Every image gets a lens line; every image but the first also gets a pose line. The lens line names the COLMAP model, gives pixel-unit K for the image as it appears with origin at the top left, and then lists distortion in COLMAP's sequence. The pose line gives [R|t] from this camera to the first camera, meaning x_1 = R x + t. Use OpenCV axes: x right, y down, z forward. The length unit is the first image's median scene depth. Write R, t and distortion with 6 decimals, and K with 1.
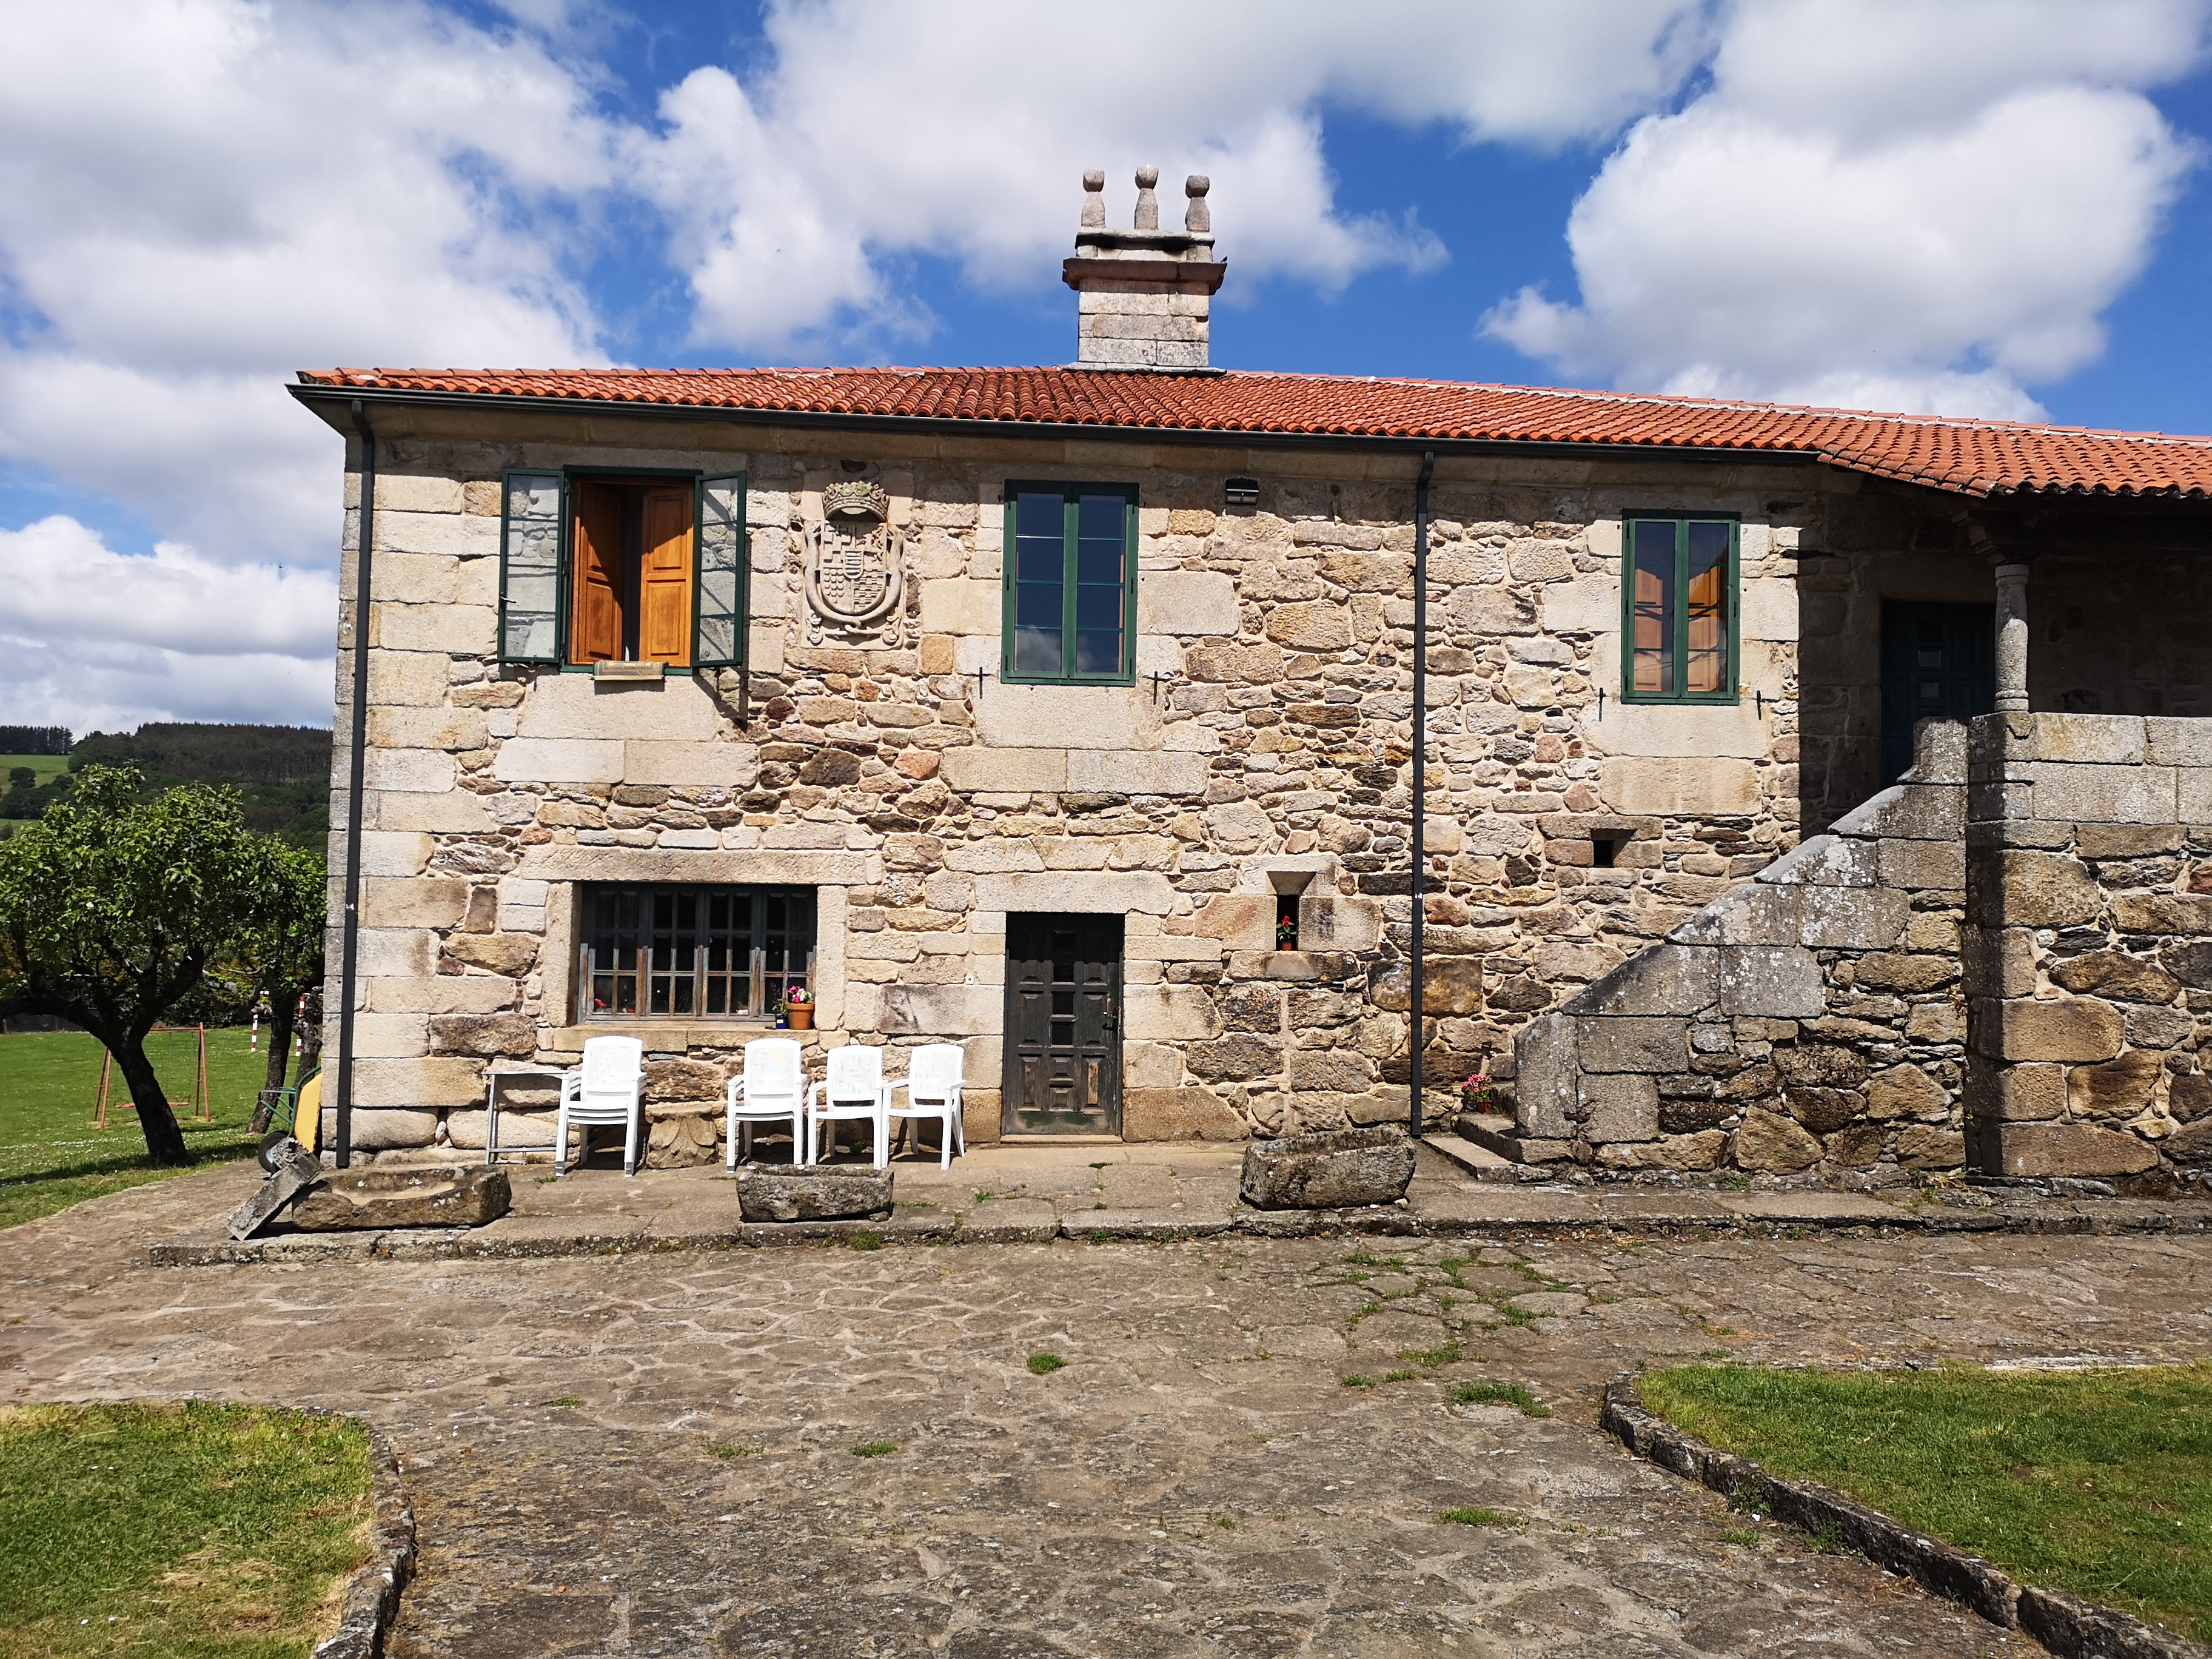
lens RADIAL K [[1677.7, 0, 1111.7], [0, 1677.7, 829.4], [0, 0, 1]] dist [0.076905, -0.087947]
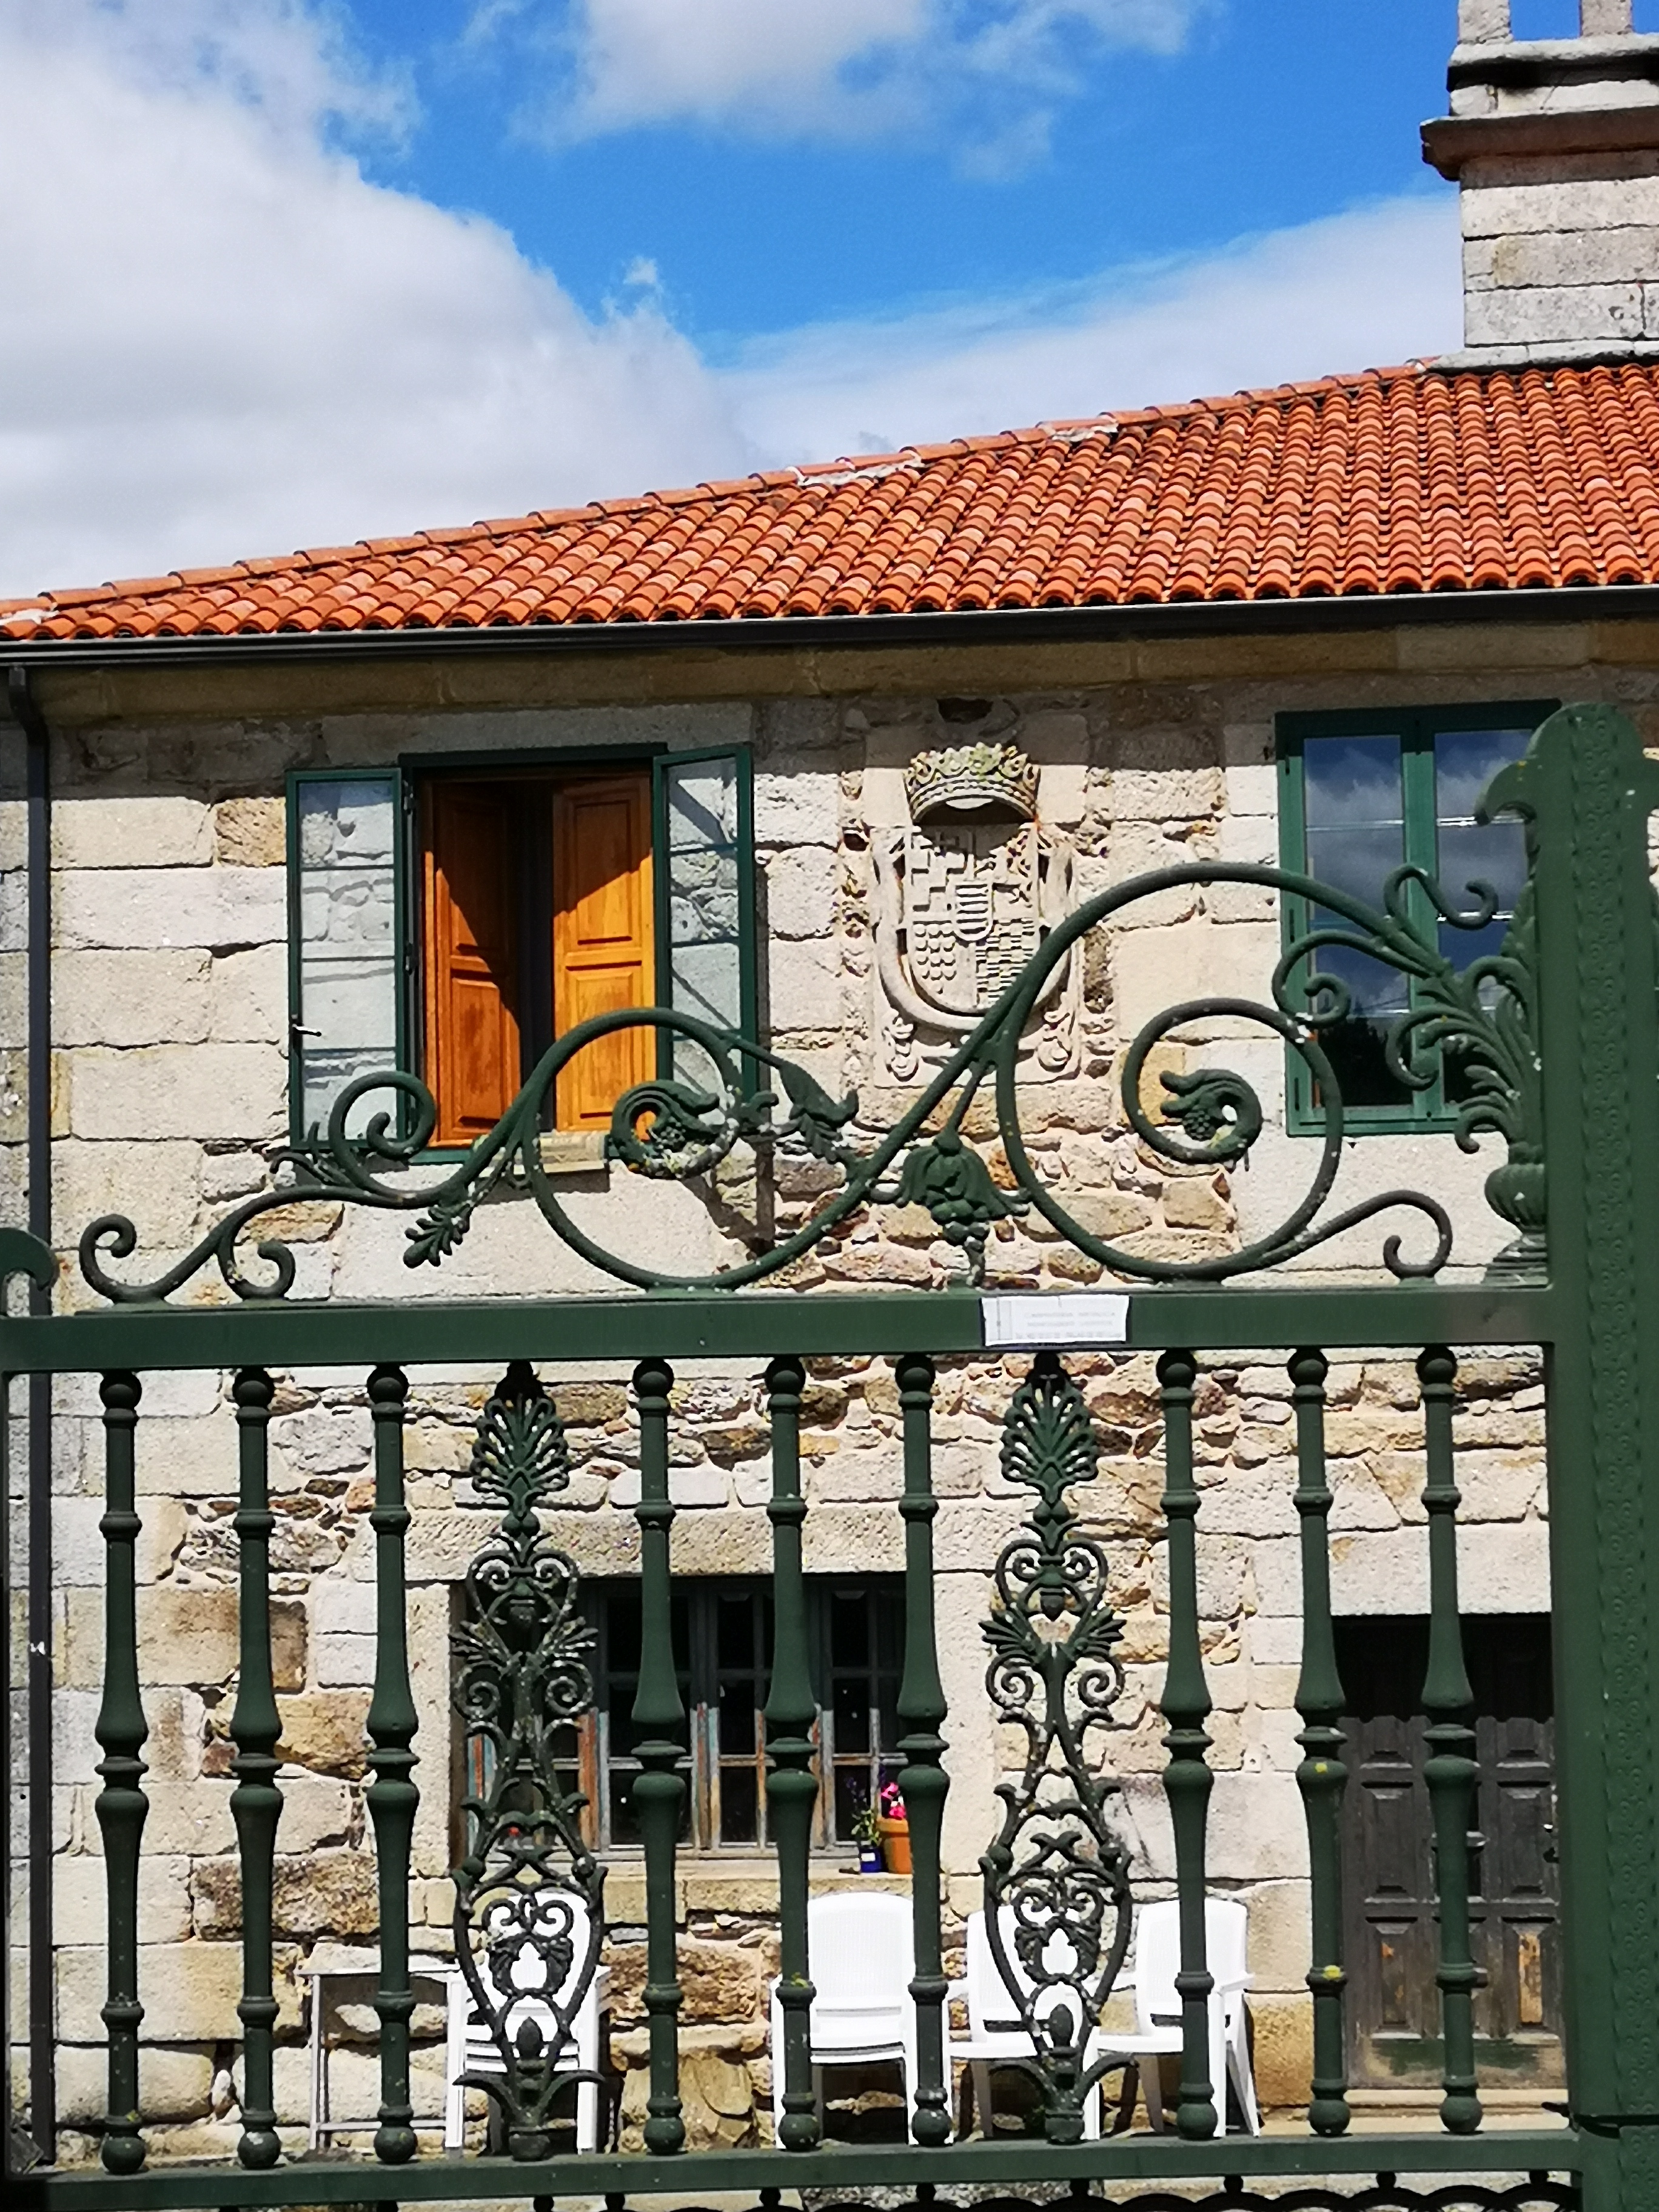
lens RADIAL K [[4514.5, 0, 835.0], [0, 4514.5, 1142.1], [0, 0, 1]] dist [0.049793, 0.059524]
pose [[0.978886, -0.052854, -0.197456, 0.062025], [0.045455, 0.998091, -0.041821, -0.037869], [0.199289, 0.031963, 0.979419, -0.285540]]
